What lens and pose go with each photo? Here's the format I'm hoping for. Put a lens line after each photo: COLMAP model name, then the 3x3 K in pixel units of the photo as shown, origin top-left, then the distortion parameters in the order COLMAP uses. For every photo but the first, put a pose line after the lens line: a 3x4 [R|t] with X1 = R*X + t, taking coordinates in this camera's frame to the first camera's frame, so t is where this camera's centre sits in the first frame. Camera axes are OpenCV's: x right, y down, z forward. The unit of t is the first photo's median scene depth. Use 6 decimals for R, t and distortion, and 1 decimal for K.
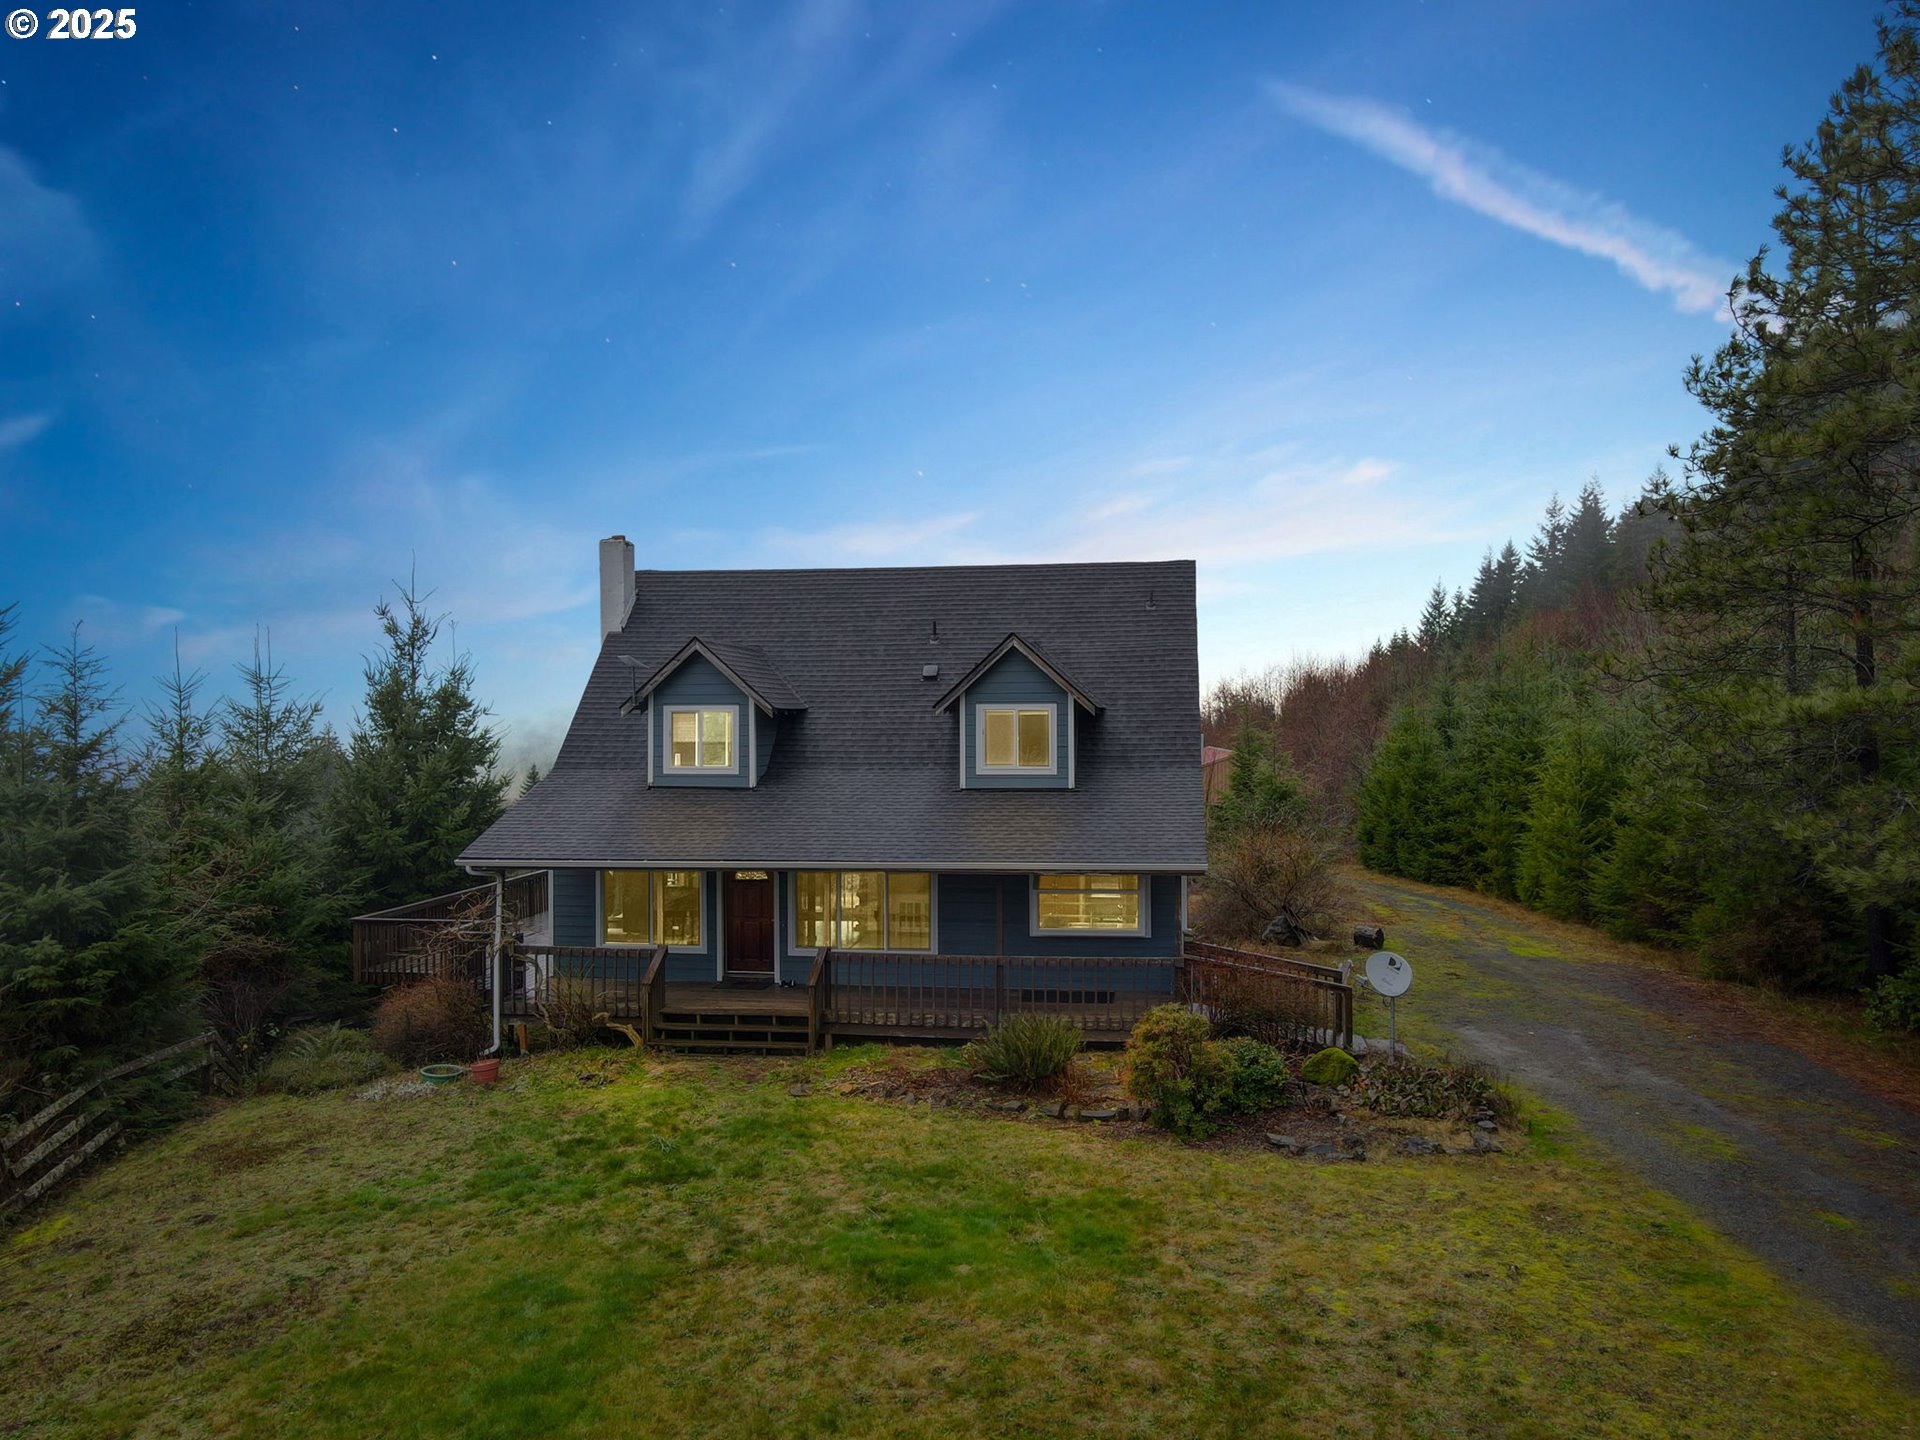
lens RADIAL K [[1403.7, 0, 978.6], [0, 1403.7, 735.5], [0, 0, 1]] dist [0.002708, 0.008667]
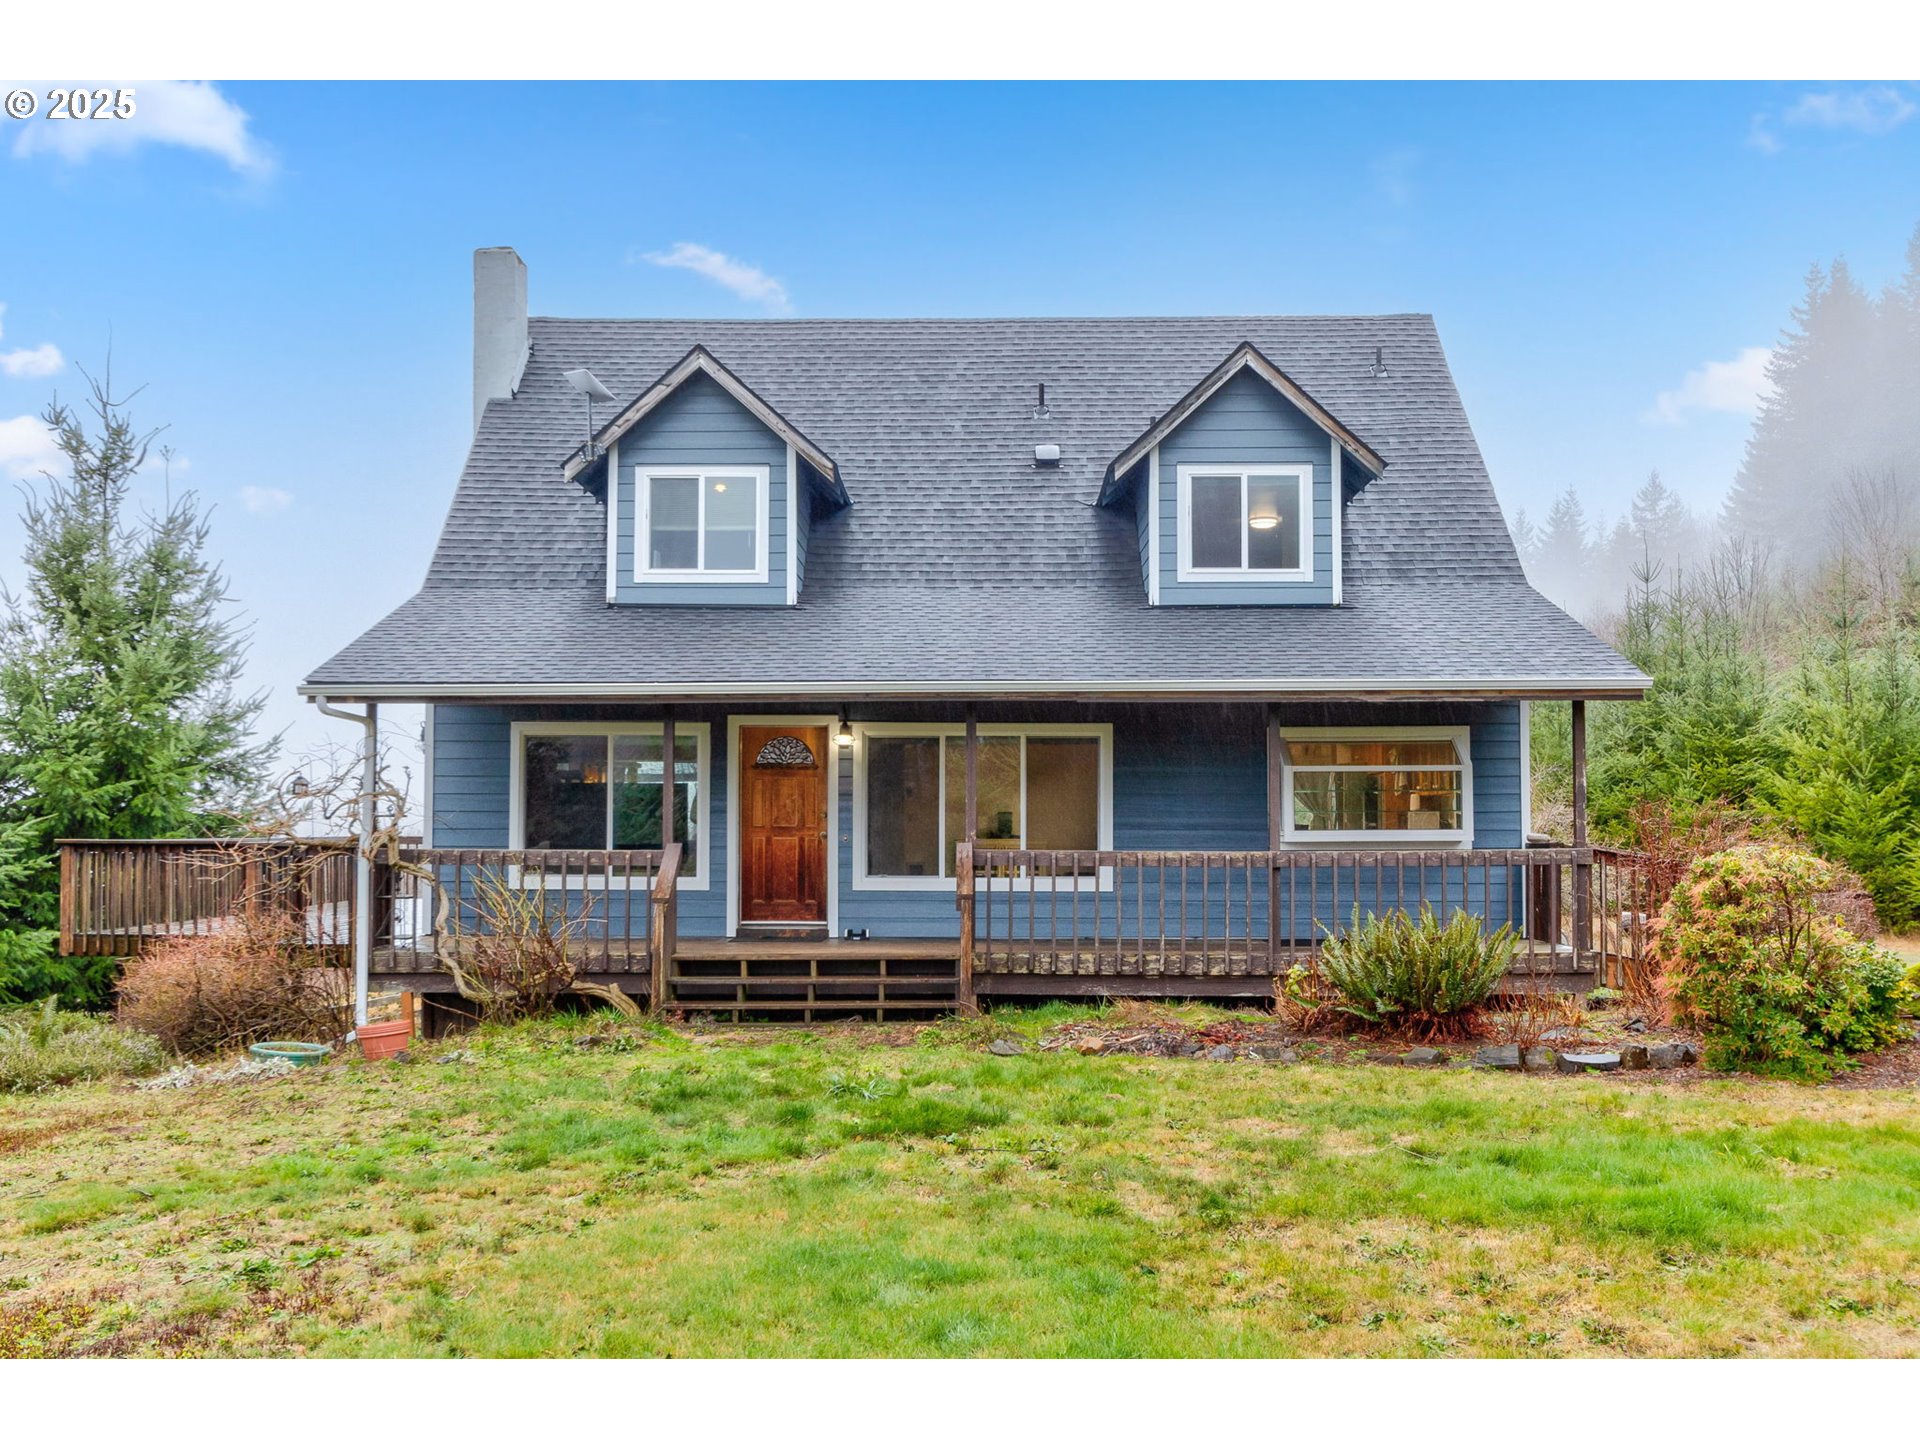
lens RADIAL K [[1856.8, 0, 956.9], [0, 1856.8, 777.6], [0, 0, 1]] dist [0.006412, -0.012329]
pose [[0.992726, 0.008552, 0.120091, -0.191391], [-0.003826, 0.999211, -0.039528, 0.144140], [-0.120334, 0.038781, 0.991976, 0.231111]]
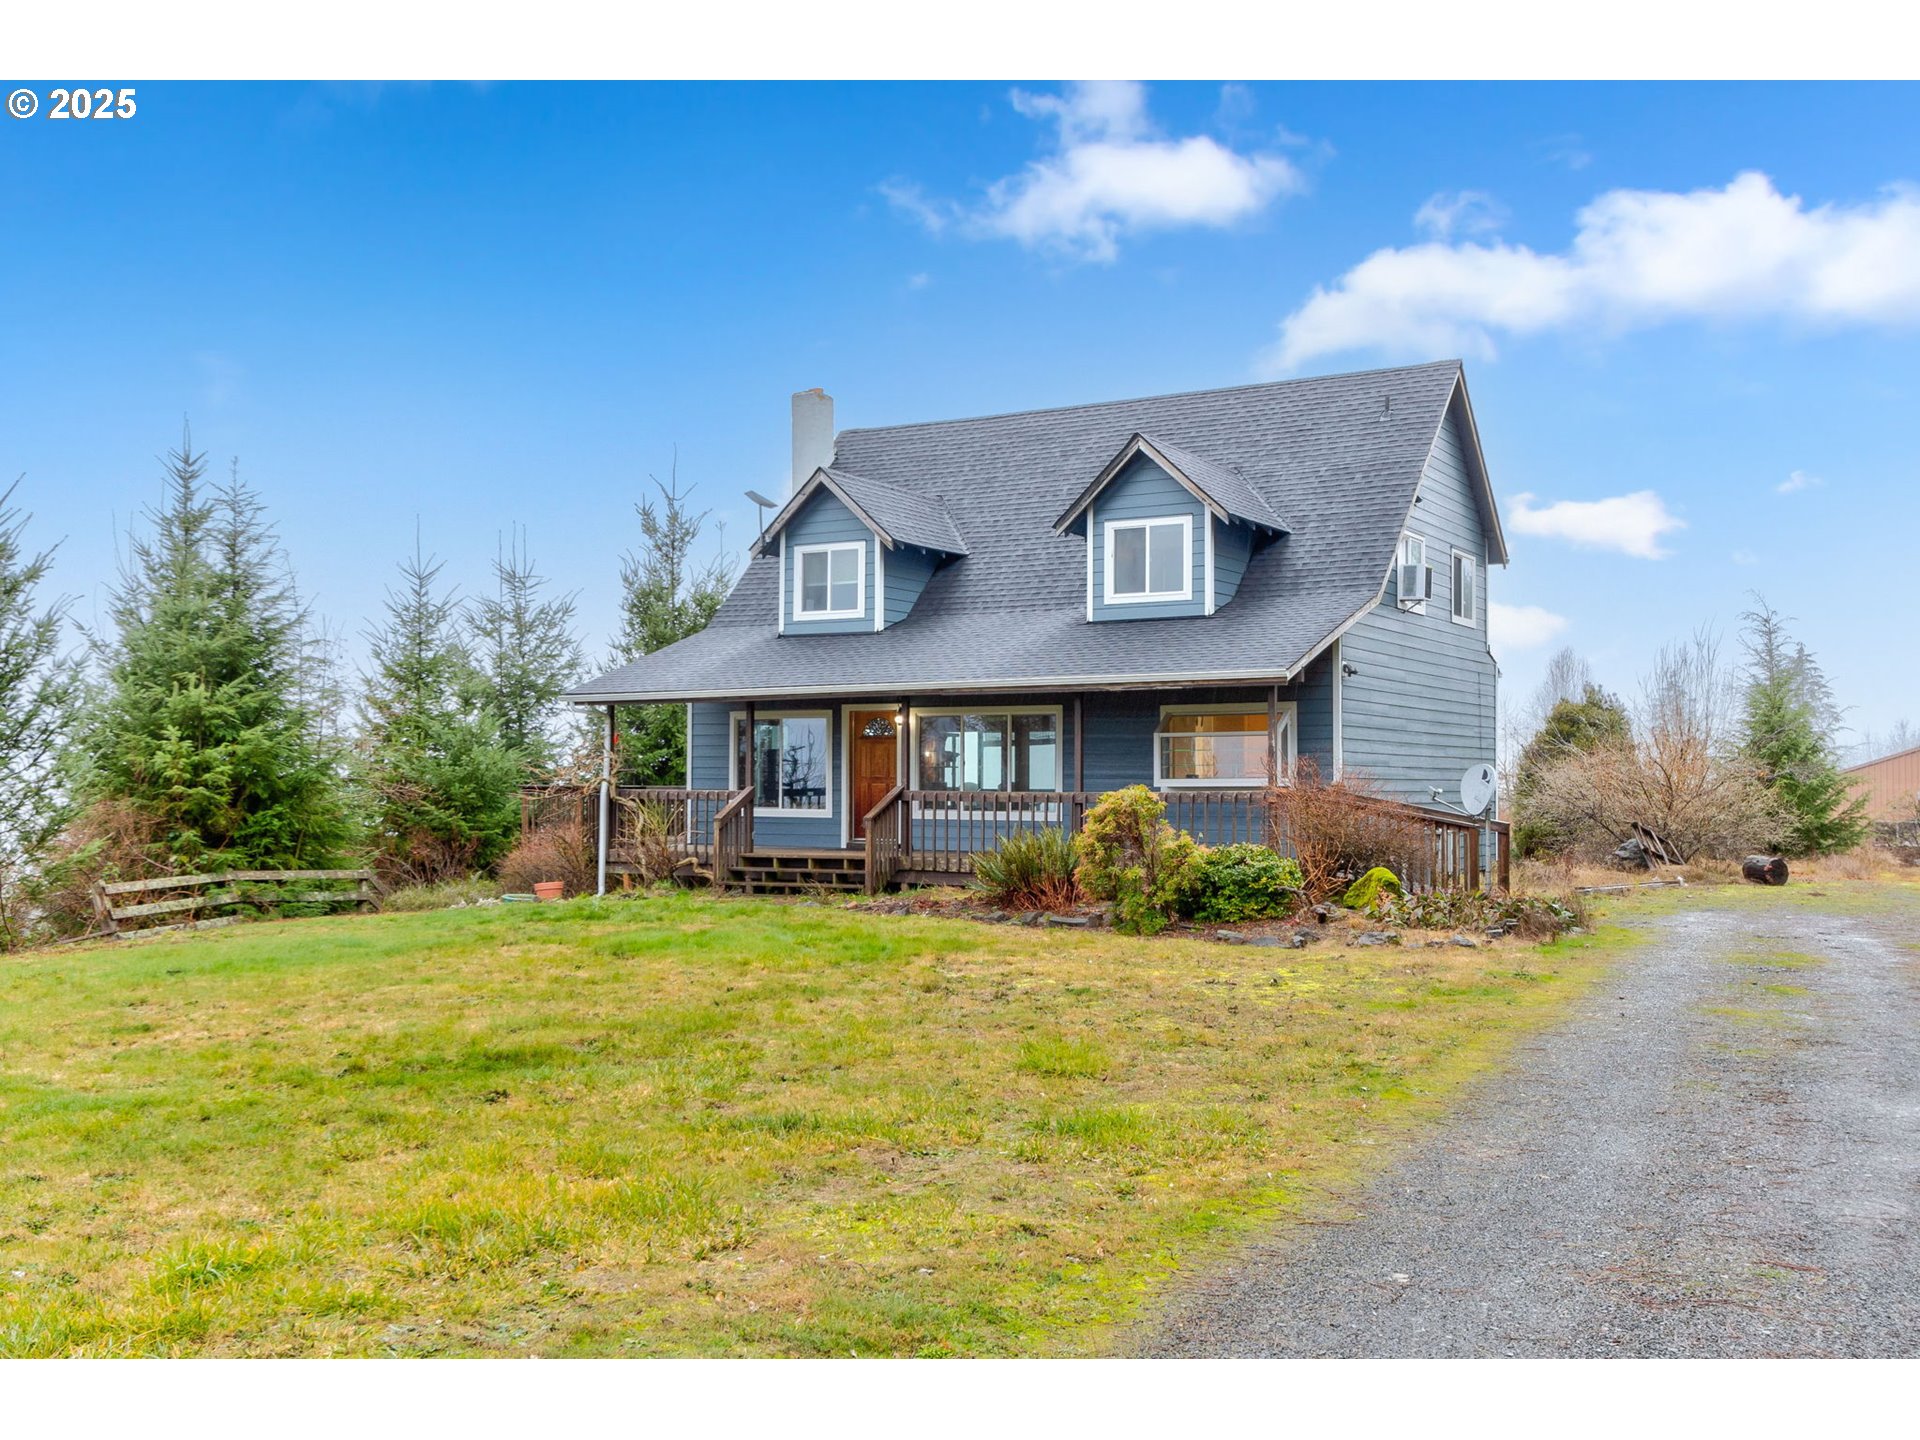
lens RADIAL K [[1856.8, 0, 956.9], [0, 1856.8, 777.6], [0, 0, 1]] dist [0.006412, -0.012329]
pose [[0.921461, 0.005280, -0.388435, 0.357405], [-0.011506, 0.999840, -0.013705, 0.150530], [0.388301, 0.017098, 0.921374, -0.072425]]
